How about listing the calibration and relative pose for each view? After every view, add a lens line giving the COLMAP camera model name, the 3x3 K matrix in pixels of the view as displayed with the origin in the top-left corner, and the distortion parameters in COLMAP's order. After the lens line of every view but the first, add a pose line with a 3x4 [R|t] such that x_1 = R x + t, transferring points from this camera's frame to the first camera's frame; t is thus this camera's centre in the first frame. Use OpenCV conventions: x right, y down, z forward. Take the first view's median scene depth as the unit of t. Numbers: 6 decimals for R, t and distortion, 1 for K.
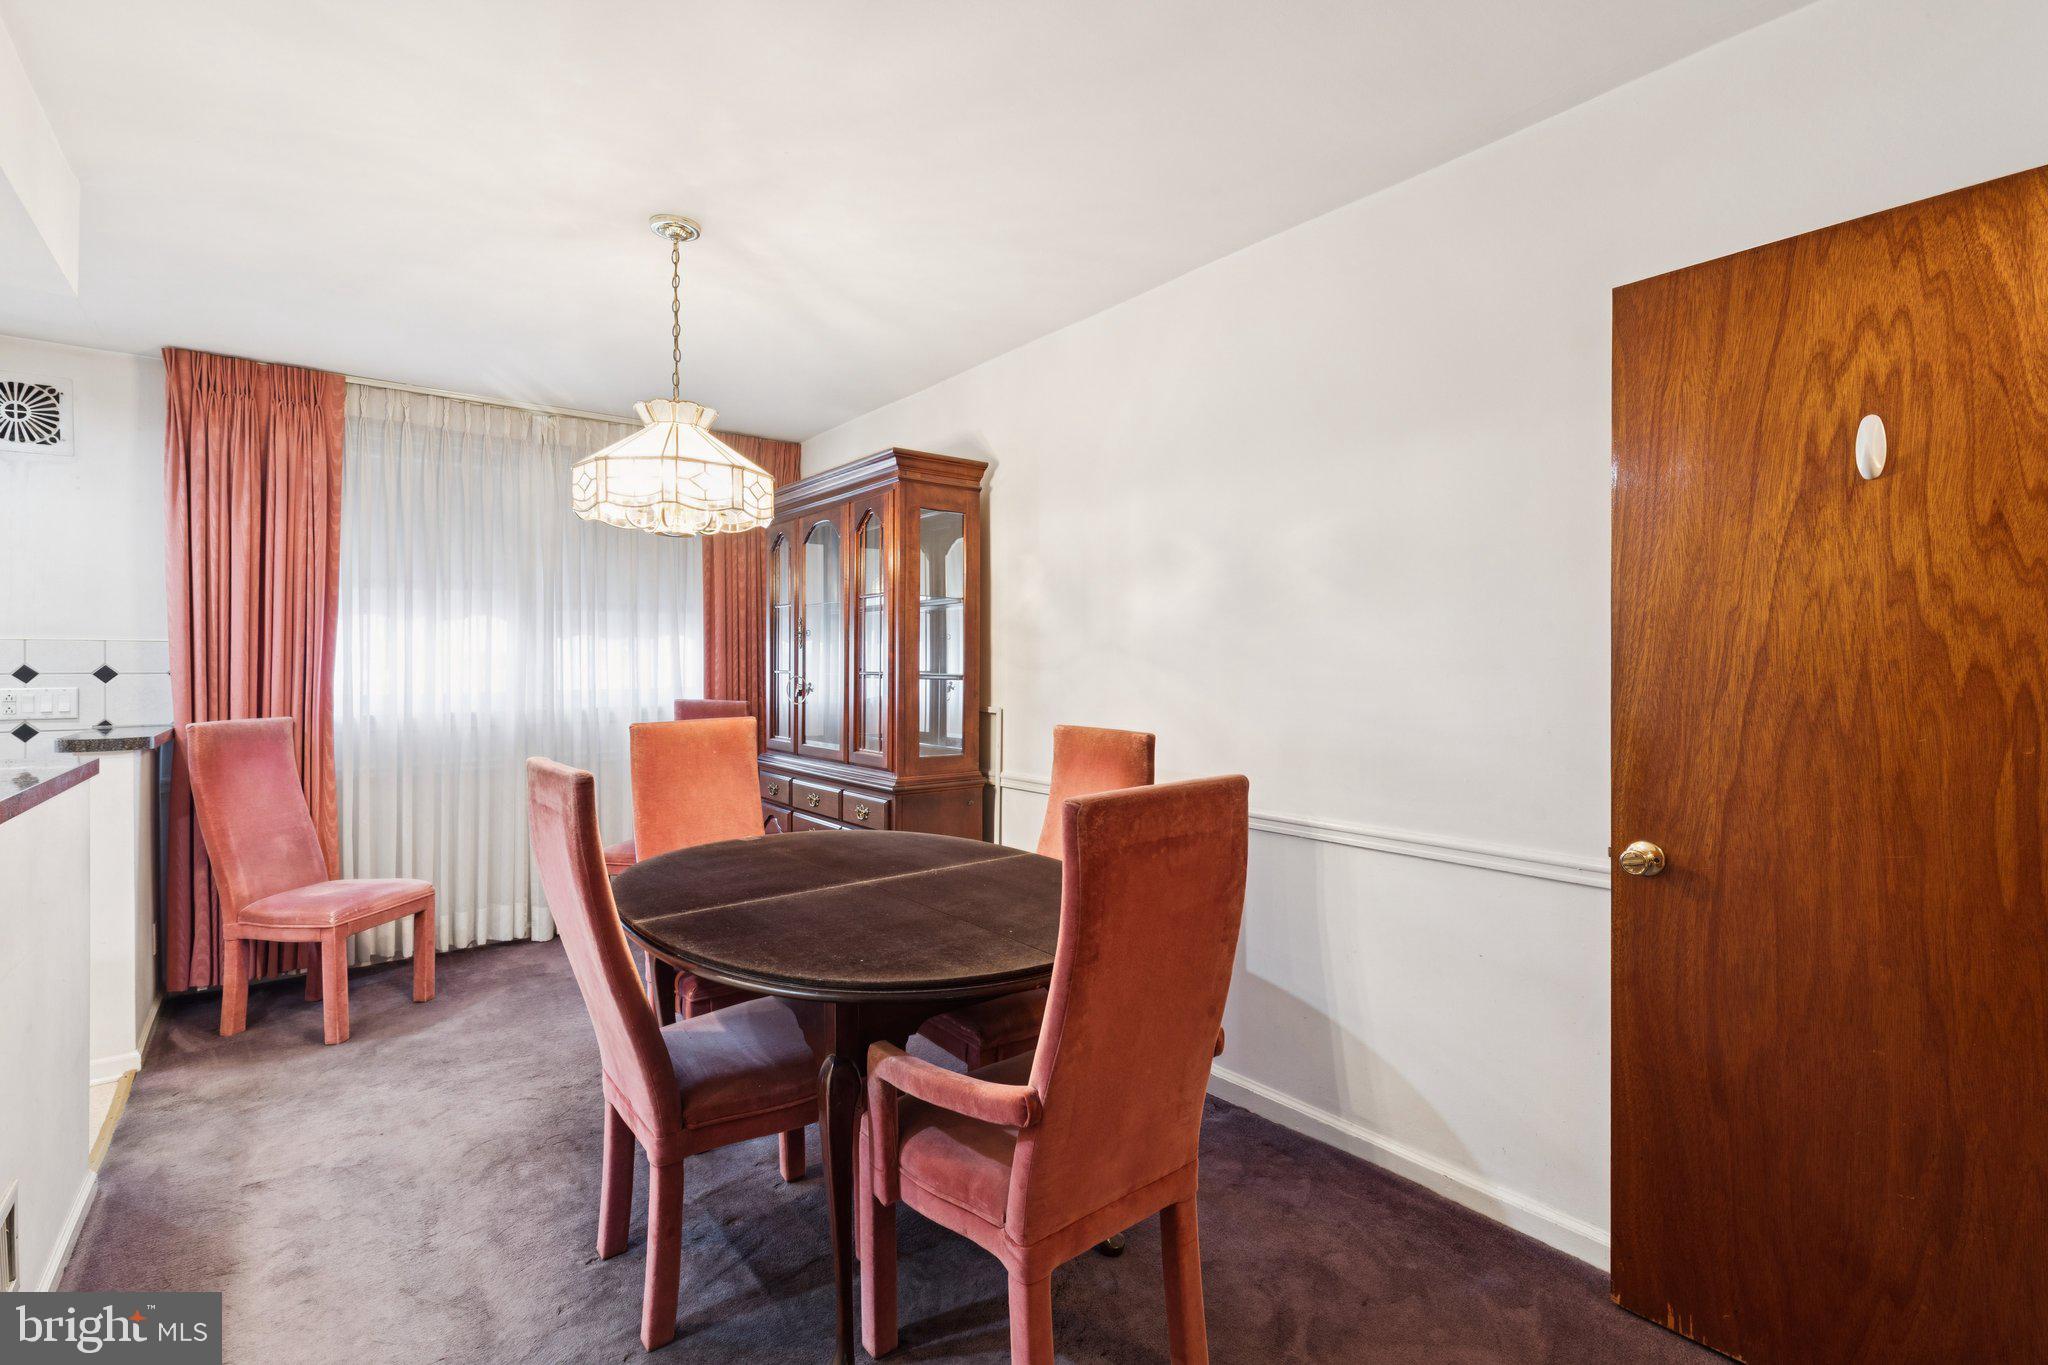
lens RADIAL K [[944.8, 0, 1036.7], [0, 944.8, 664.9], [0, 0, 1]] dist [0.002268, -0.000971]
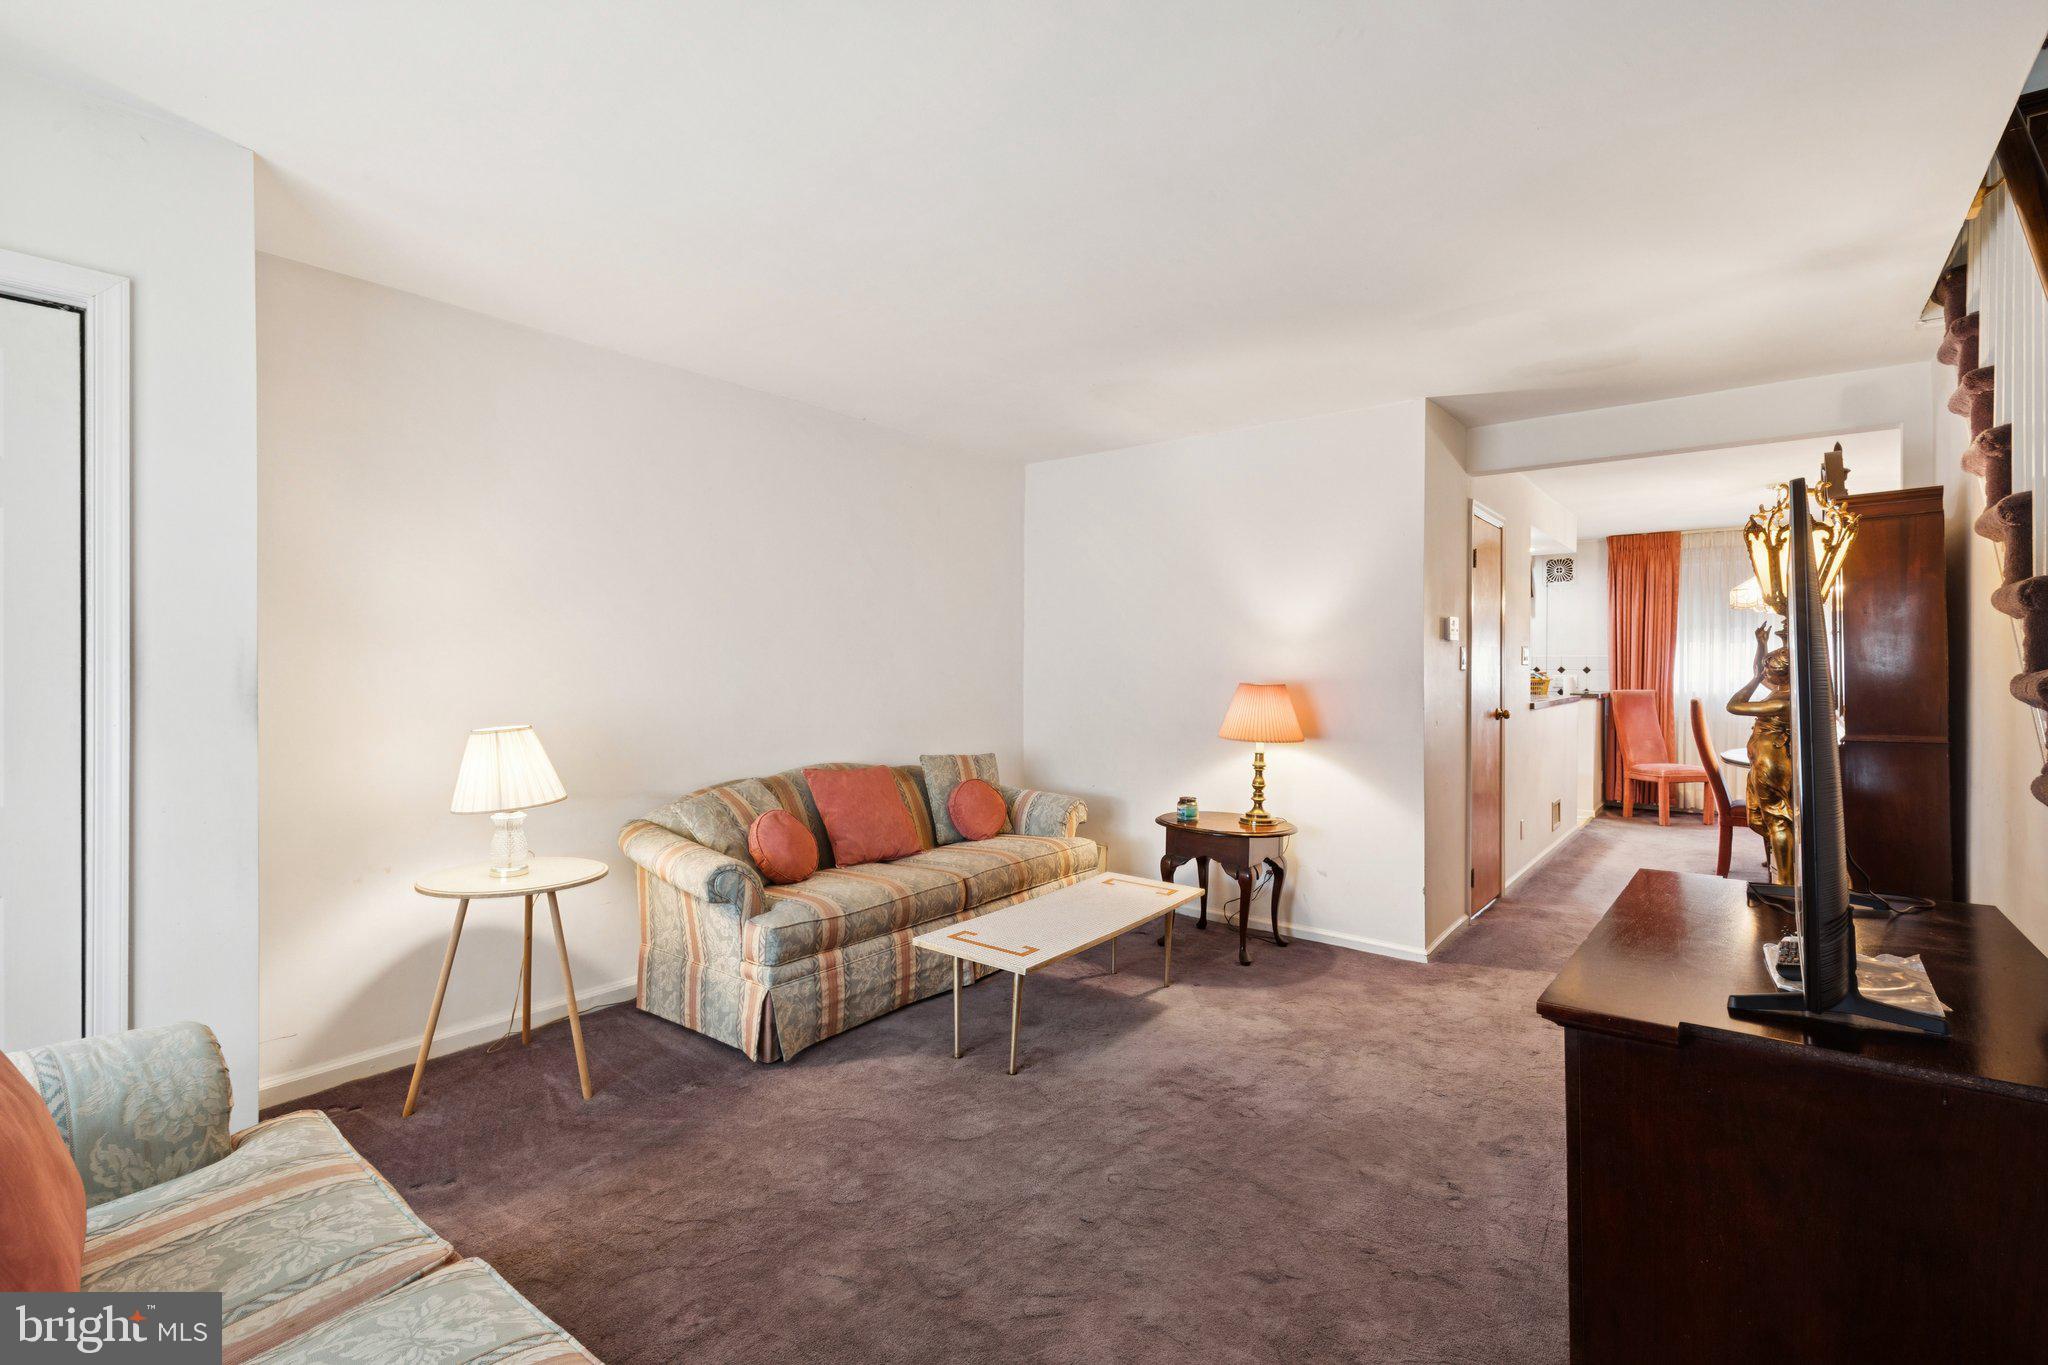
lens RADIAL K [[917.6, 0, 1032.1], [0, 917.6, 677.6], [0, 0, 1]] dist [0.004120, 0.000453]
pose [[0.228412, 0.012598, -0.973483, 1.049251], [-0.000407, 0.999917, 0.012845, -0.000994], [0.973564, -0.002538, 0.228398, -0.985327]]
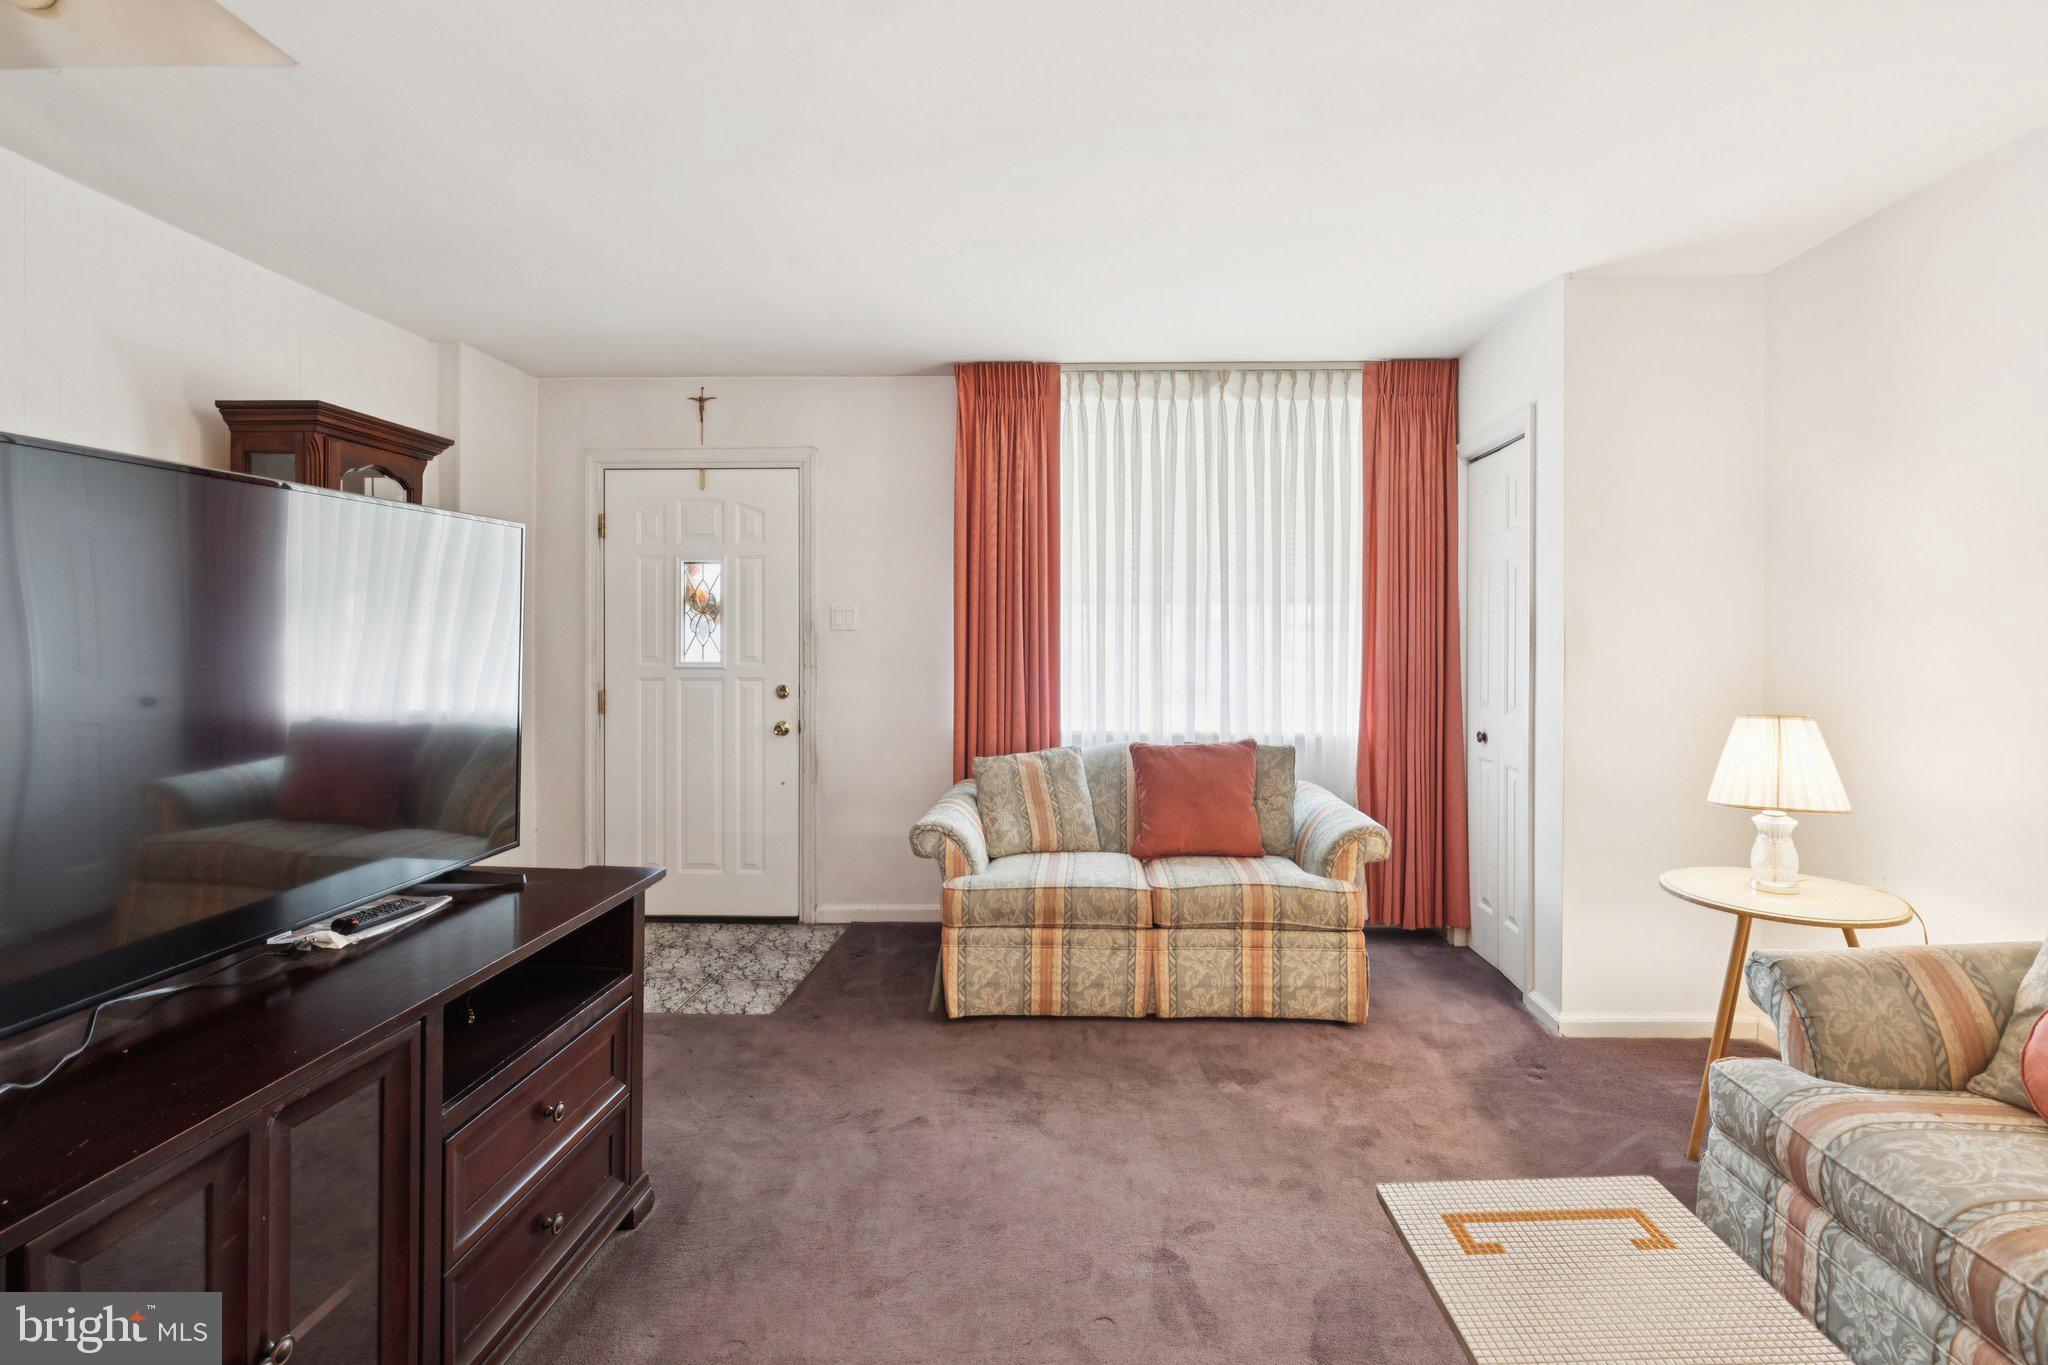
lens RADIAL K [[952.1, 0, 1069.2], [0, 952.1, 650.5], [0, 0, 1]] dist [0.003469, -0.001619]
pose [[-0.767645, -0.003438, 0.640866, 0.124274], [0.000652, 0.999981, 0.006145, -0.000277], [-0.640874, 0.005135, -0.767629, -0.380462]]
